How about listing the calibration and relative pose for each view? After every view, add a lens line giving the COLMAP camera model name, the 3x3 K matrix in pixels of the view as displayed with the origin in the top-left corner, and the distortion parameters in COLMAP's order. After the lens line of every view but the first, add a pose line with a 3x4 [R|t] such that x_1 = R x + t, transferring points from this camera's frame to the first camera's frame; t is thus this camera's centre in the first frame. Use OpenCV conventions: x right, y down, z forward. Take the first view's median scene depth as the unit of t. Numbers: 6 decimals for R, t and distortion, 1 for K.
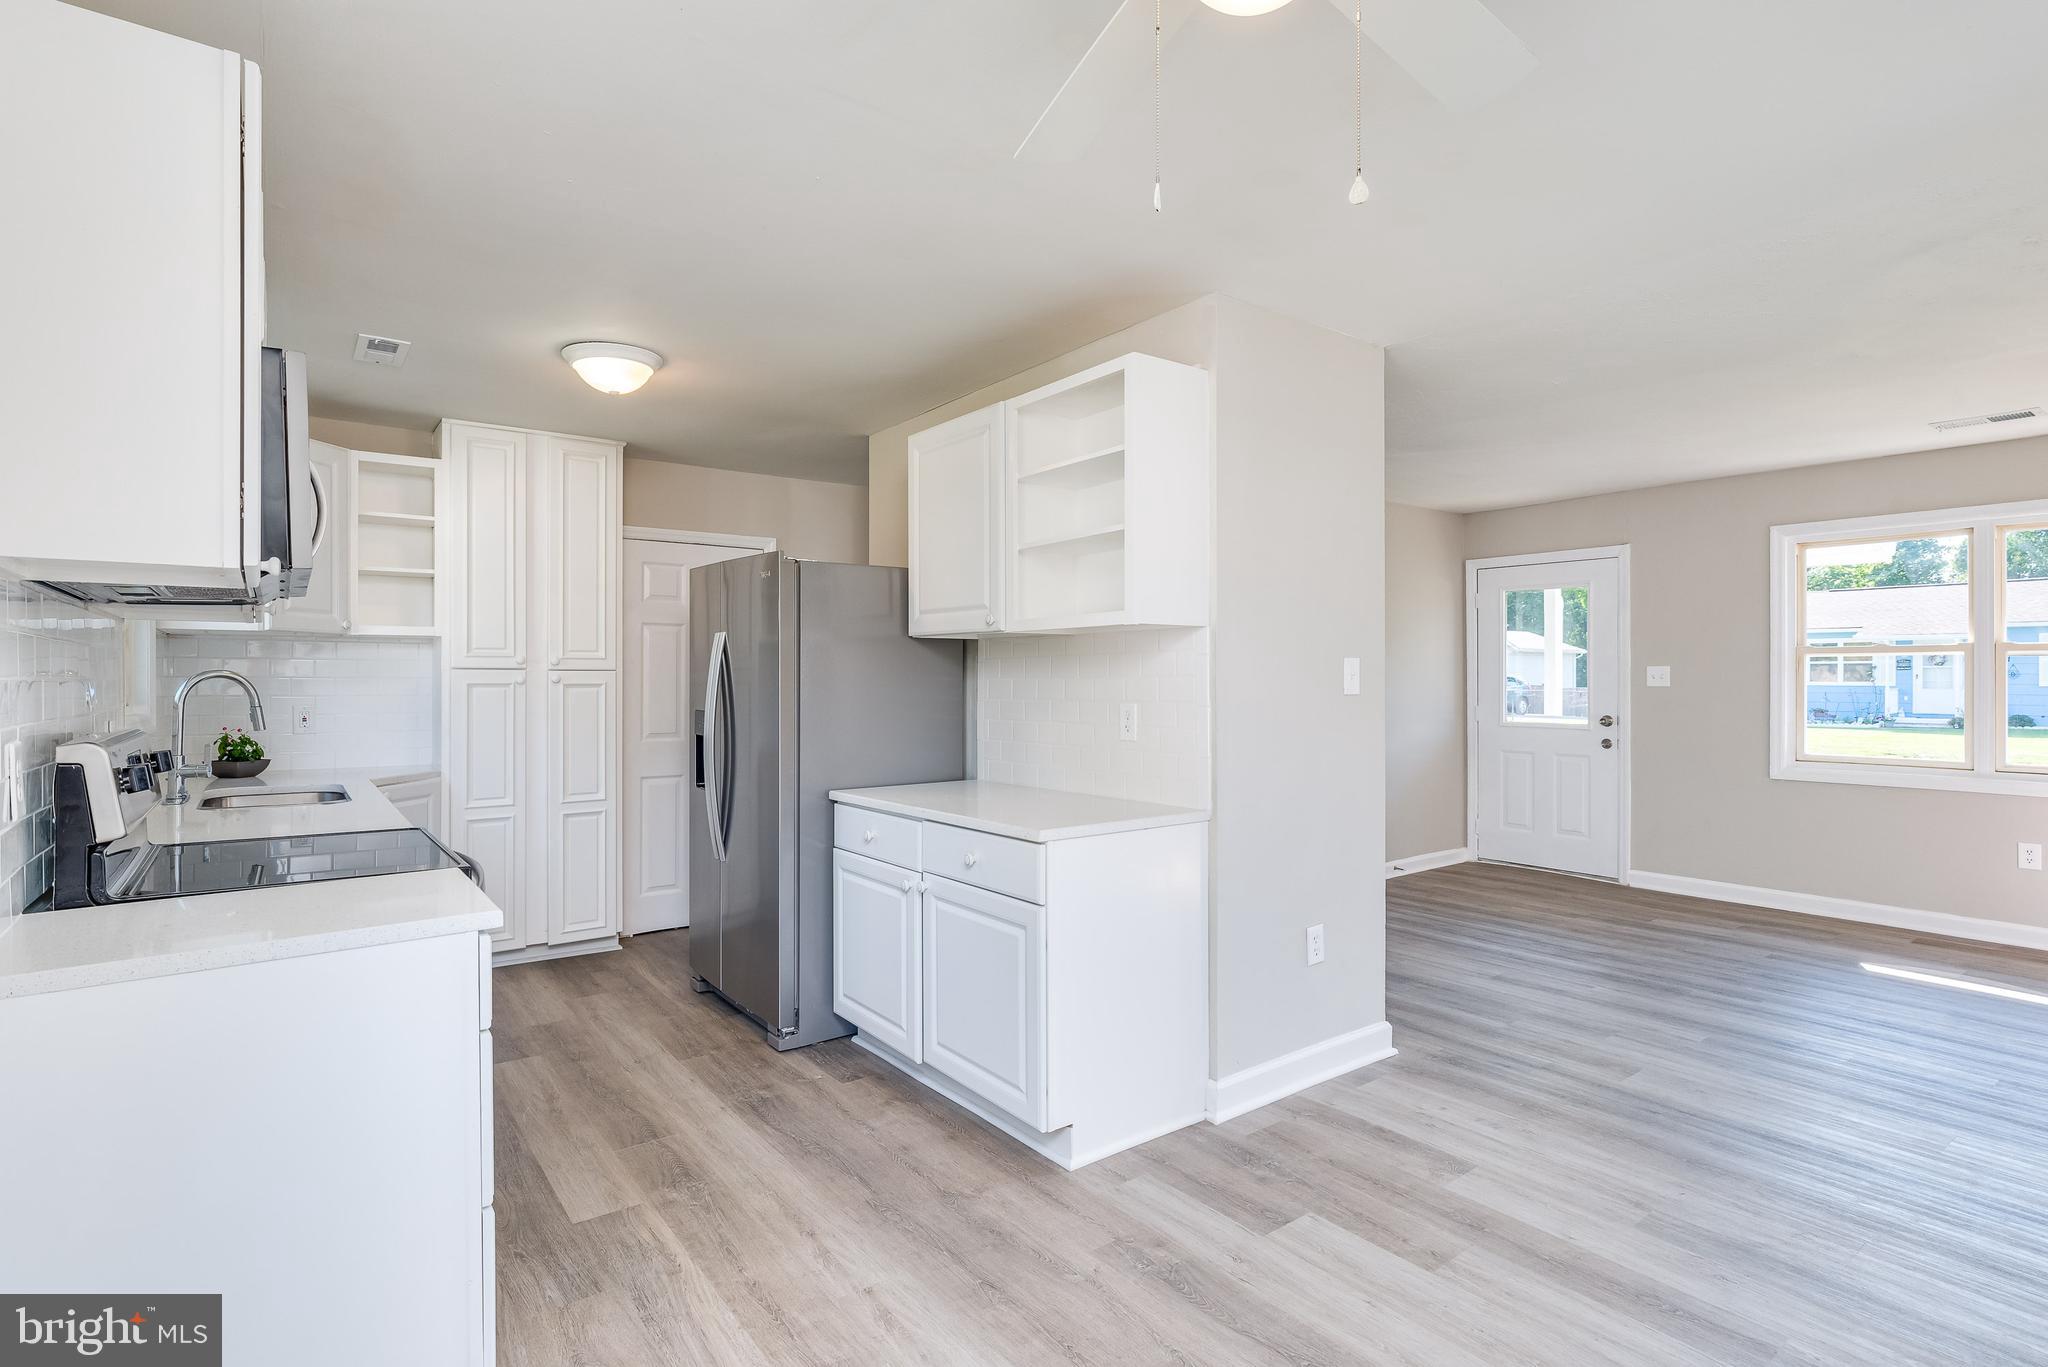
lens RADIAL K [[992.8, 0, 1000.8], [0, 992.8, 677.7], [0, 0, 1]] dist [-0.006891, 0.001974]
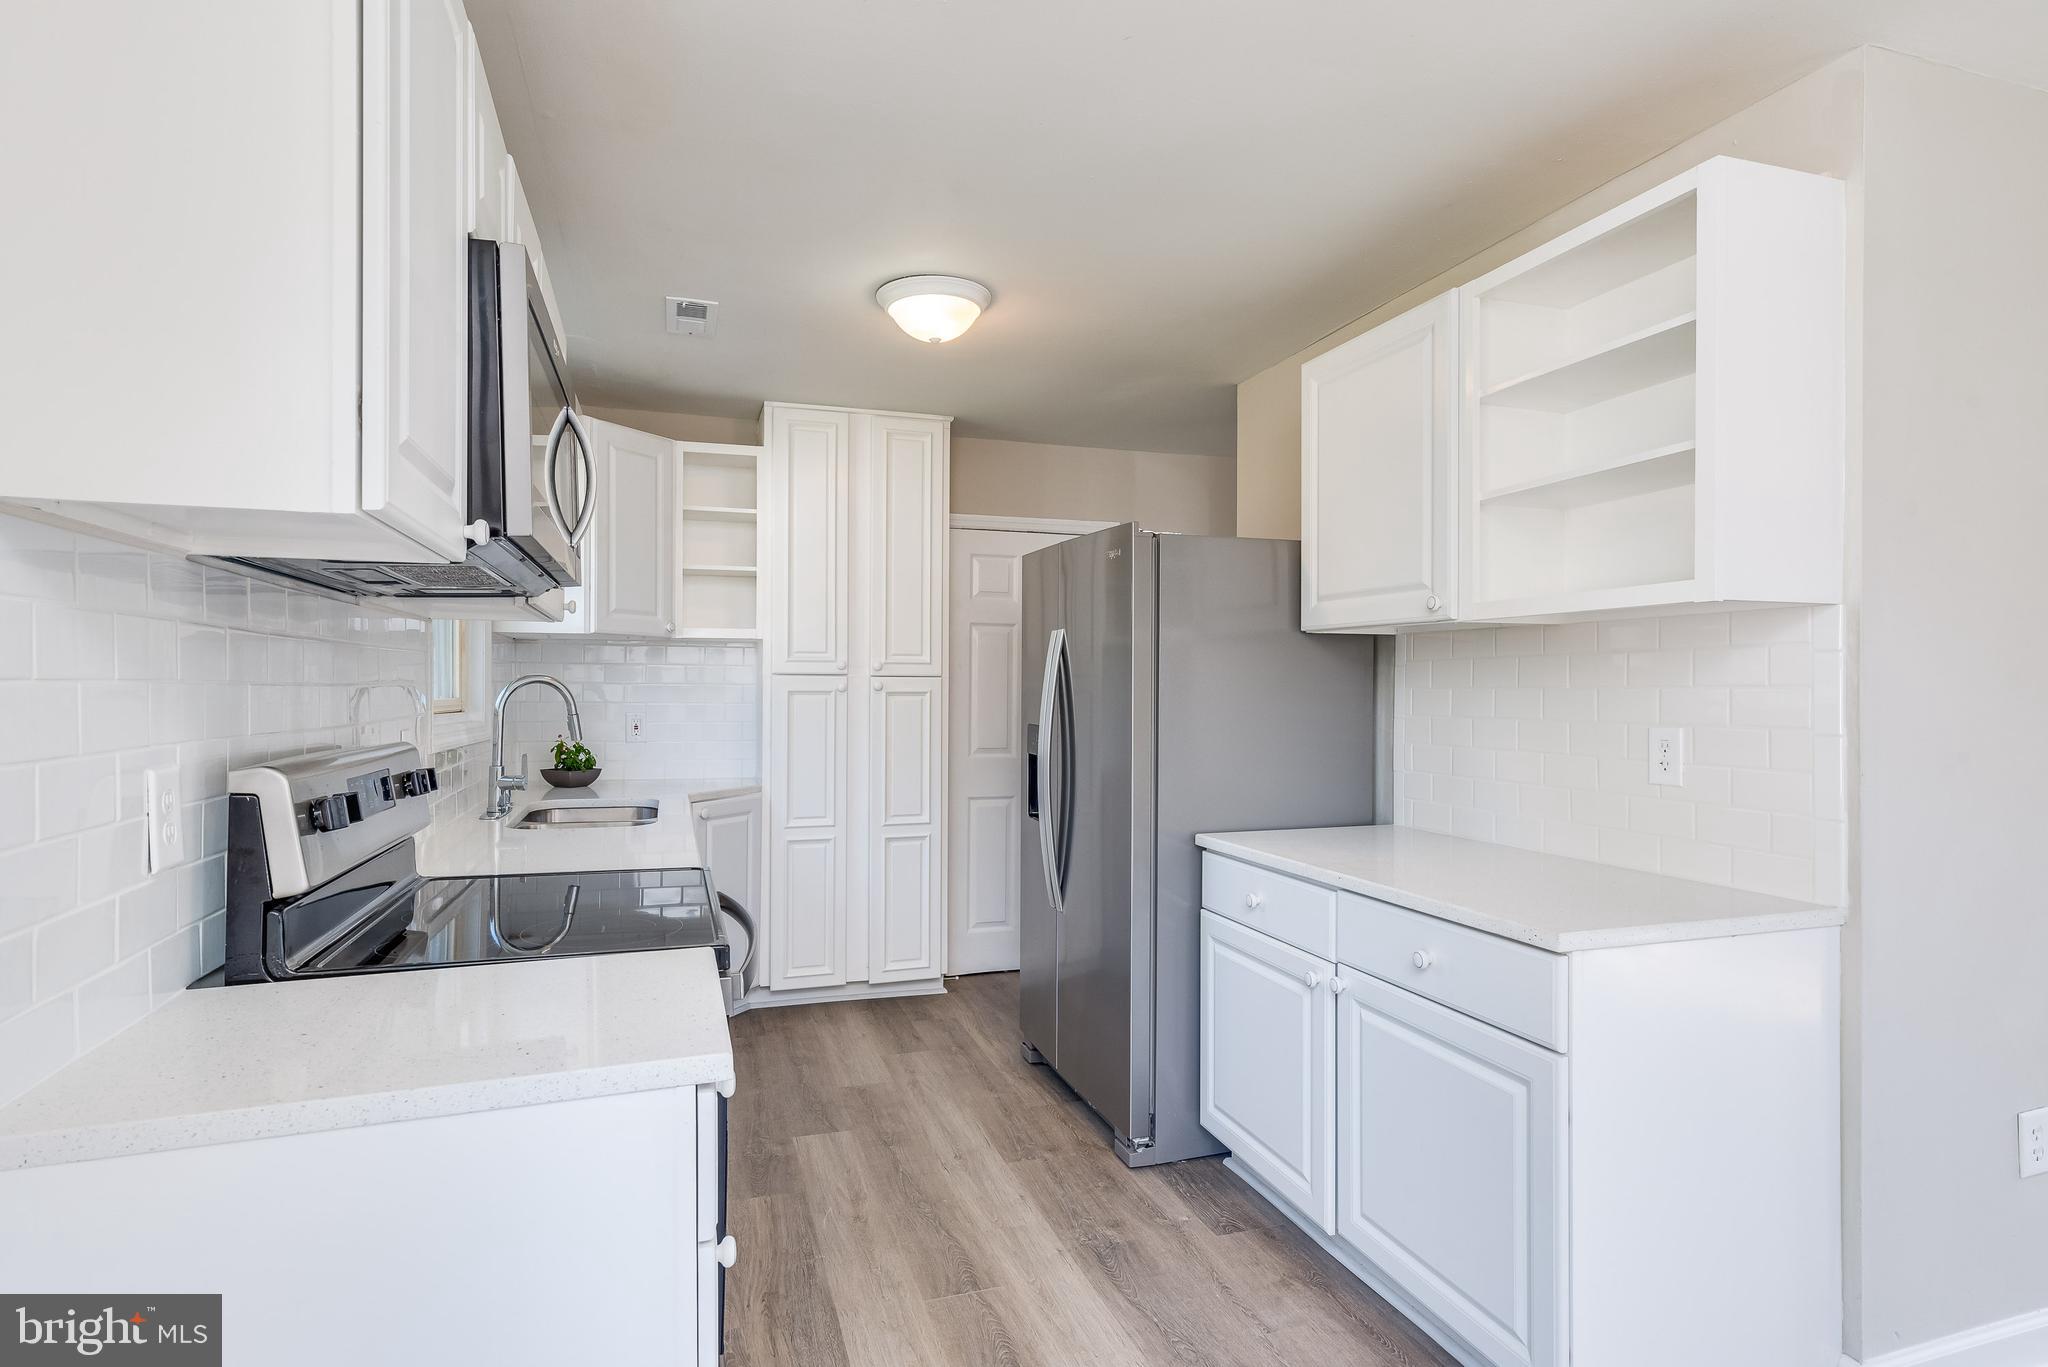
lens RADIAL K [[1024.6, 0, 1010.2], [0, 1024.6, 687.1], [0, 0, 1]] dist [0.003747, -0.000800]
pose [[0.950959, 0.004547, -0.309284, -0.063331], [-0.004298, 0.999990, 0.001484, 0.000320], [0.309287, -0.000082, 0.950969, 0.200539]]
